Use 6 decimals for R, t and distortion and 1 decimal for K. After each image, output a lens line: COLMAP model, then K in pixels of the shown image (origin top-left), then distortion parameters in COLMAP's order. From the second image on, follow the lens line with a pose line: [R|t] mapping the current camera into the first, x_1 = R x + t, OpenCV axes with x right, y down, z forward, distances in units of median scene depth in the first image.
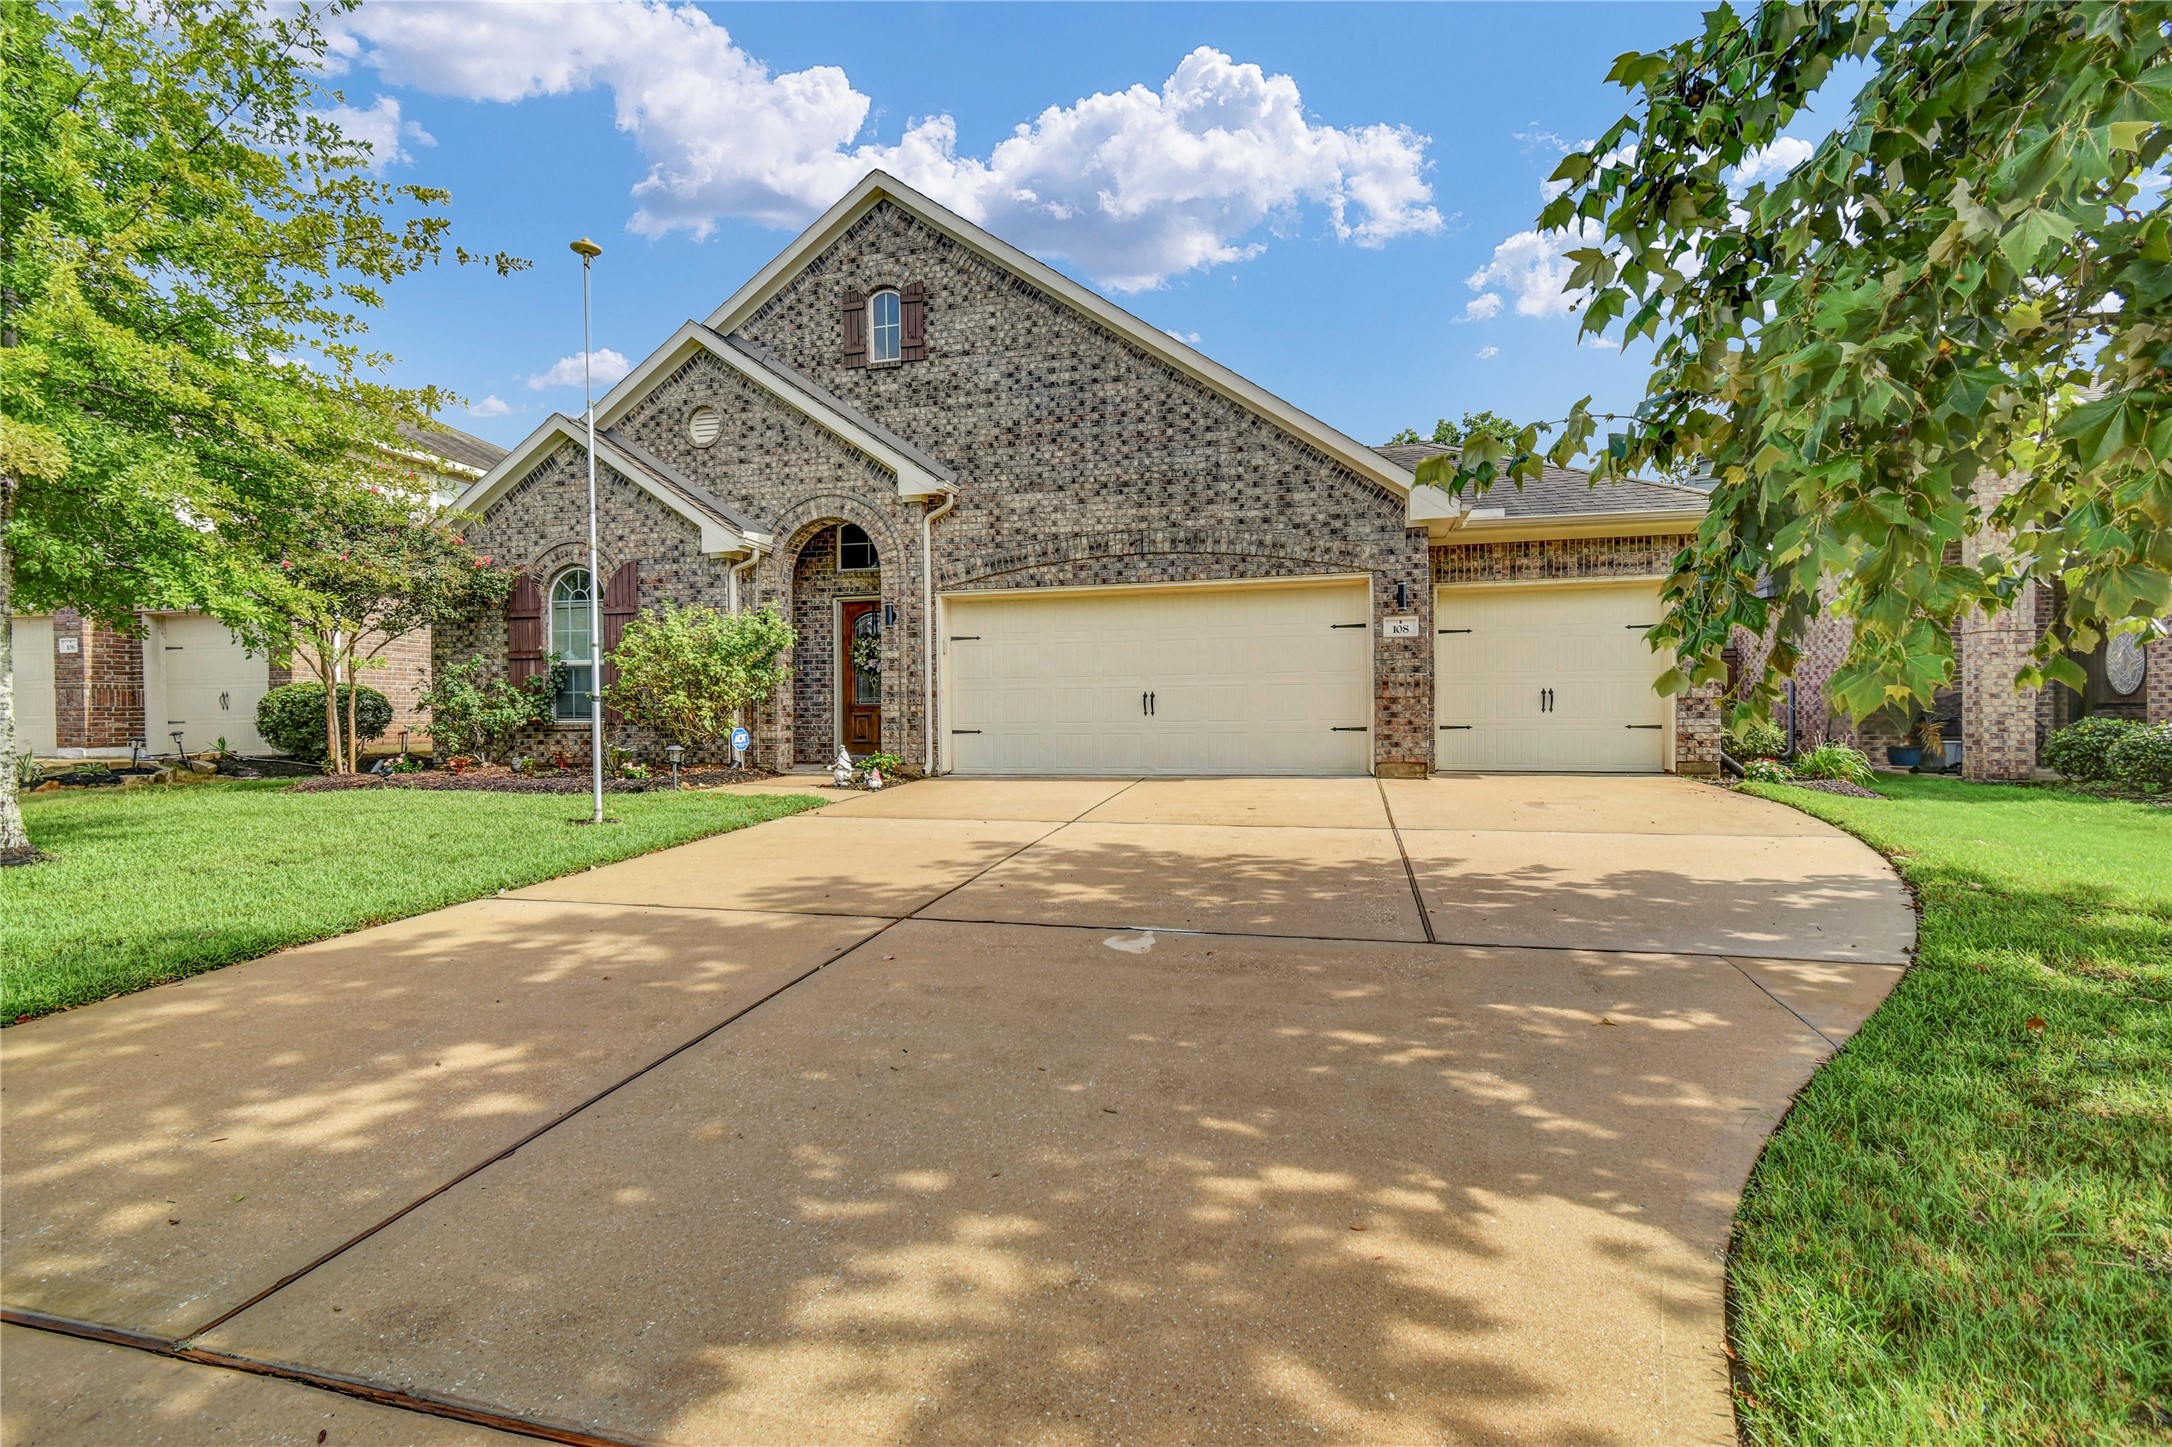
lens RADIAL K [[966.5, 0, 1088.8], [0, 966.5, 716.1], [0, 0, 1]] dist [0.004897, -0.001098]
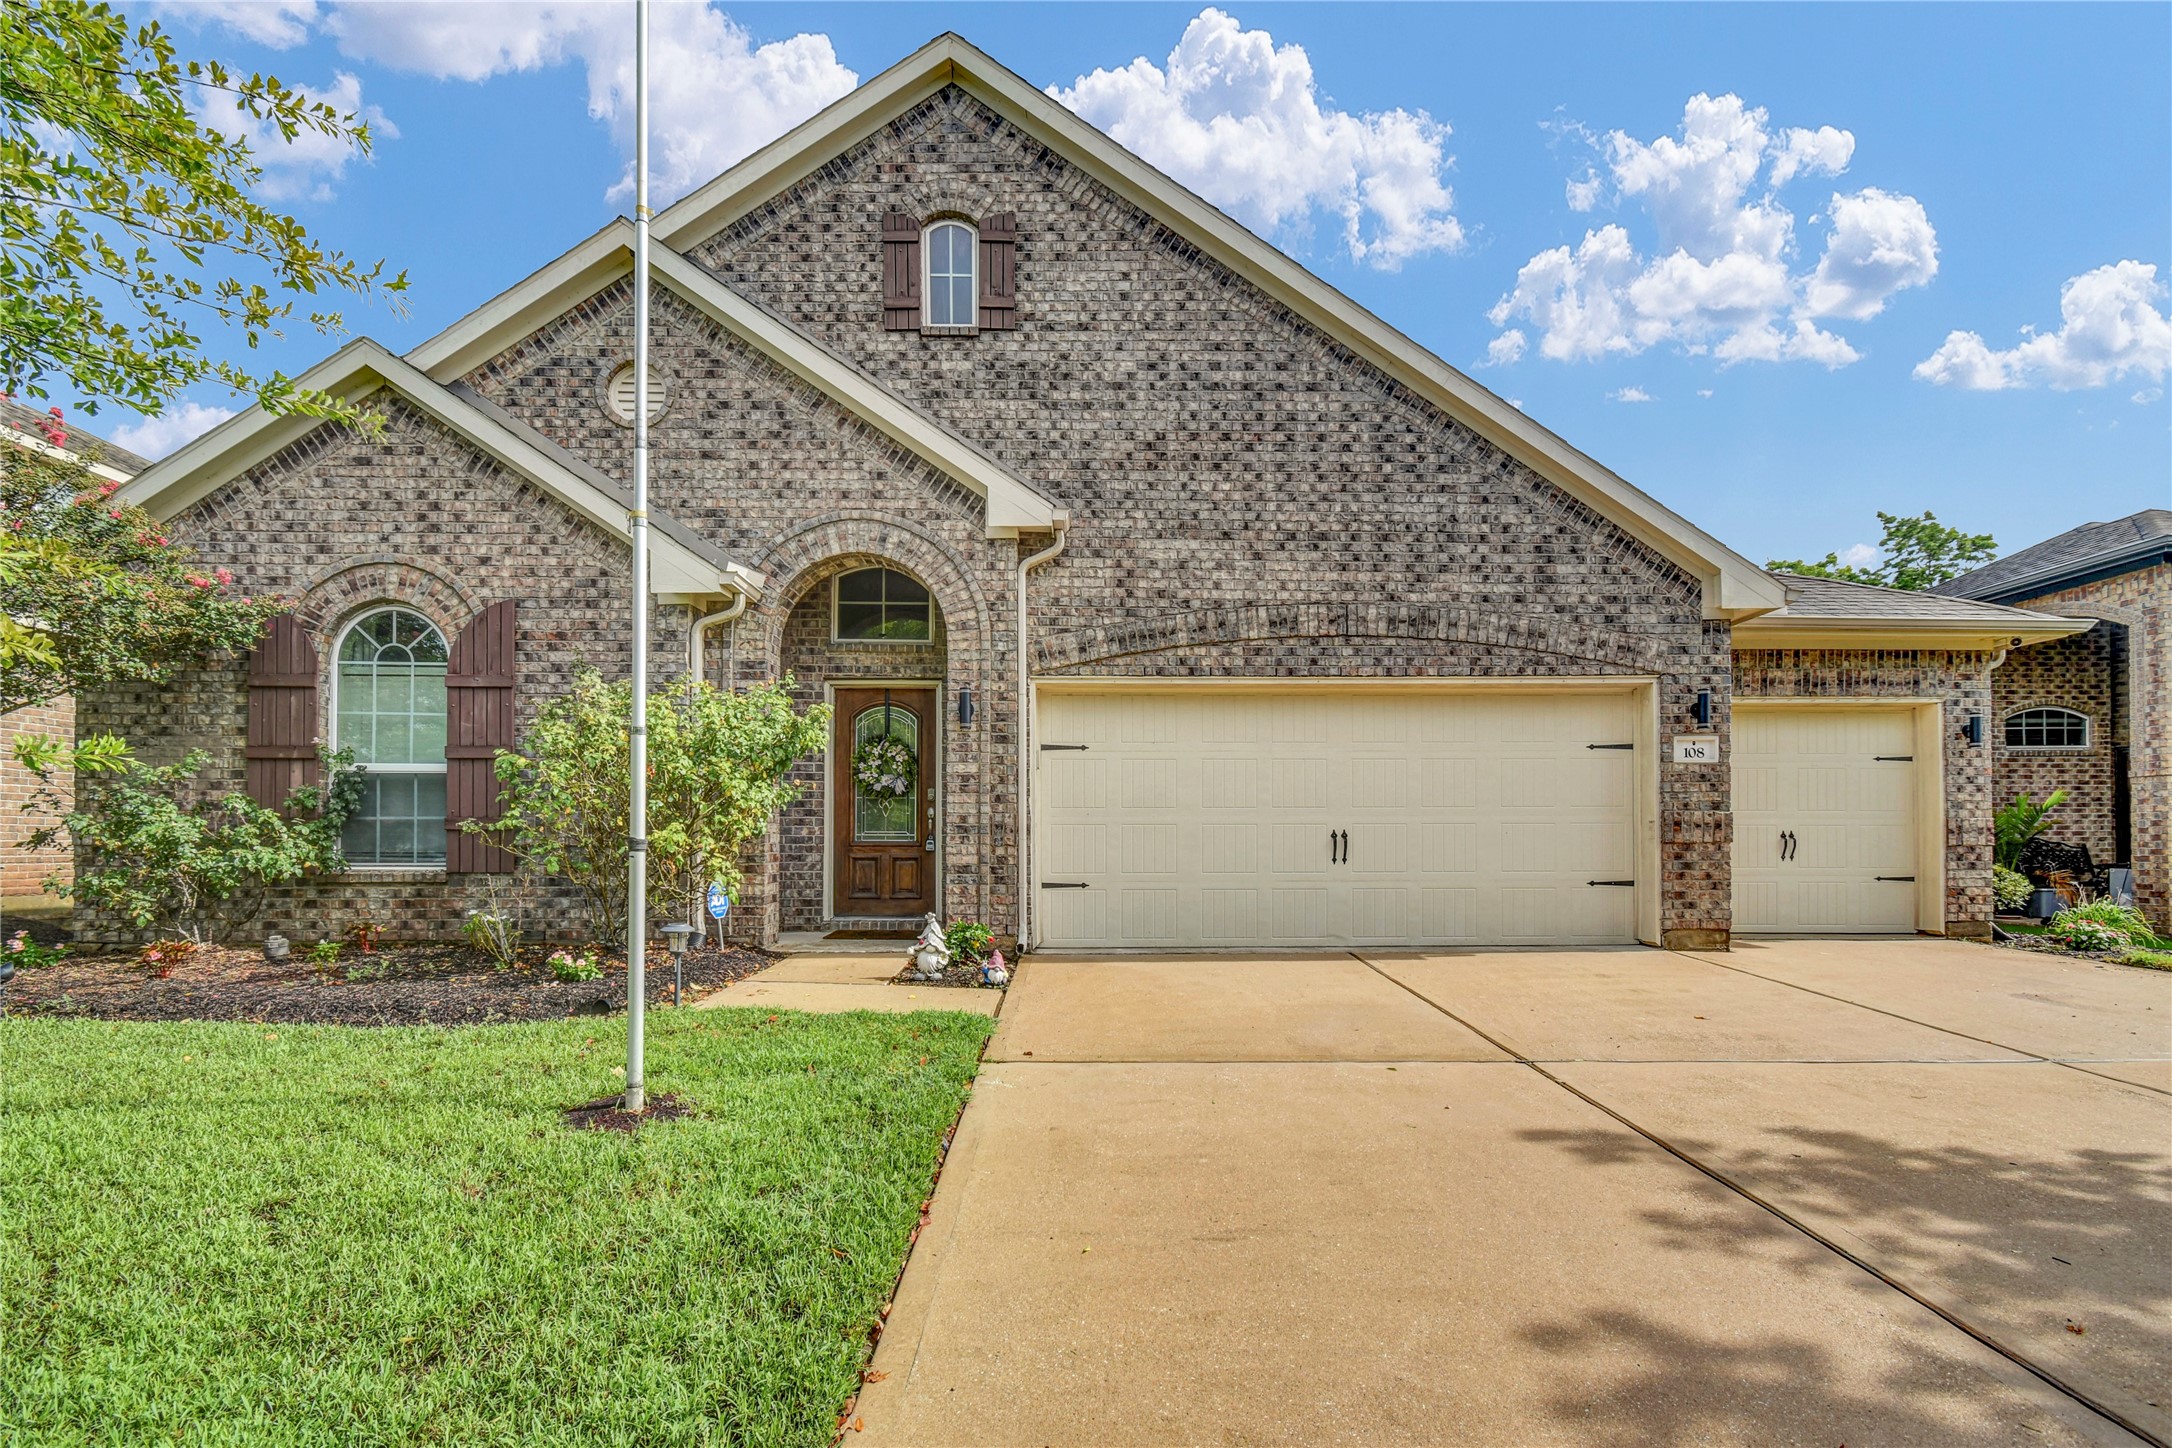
lens RADIAL K [[966.5, 0, 1087.1], [0, 966.5, 822.2], [0, 0, 1]] dist [0.004897, -0.001098]
pose [[0.964761, 0.012104, 0.262848, -0.296576], [-0.007426, 0.999796, -0.018784, -0.015598], [-0.263021, 0.016170, 0.964654, 0.348631]]
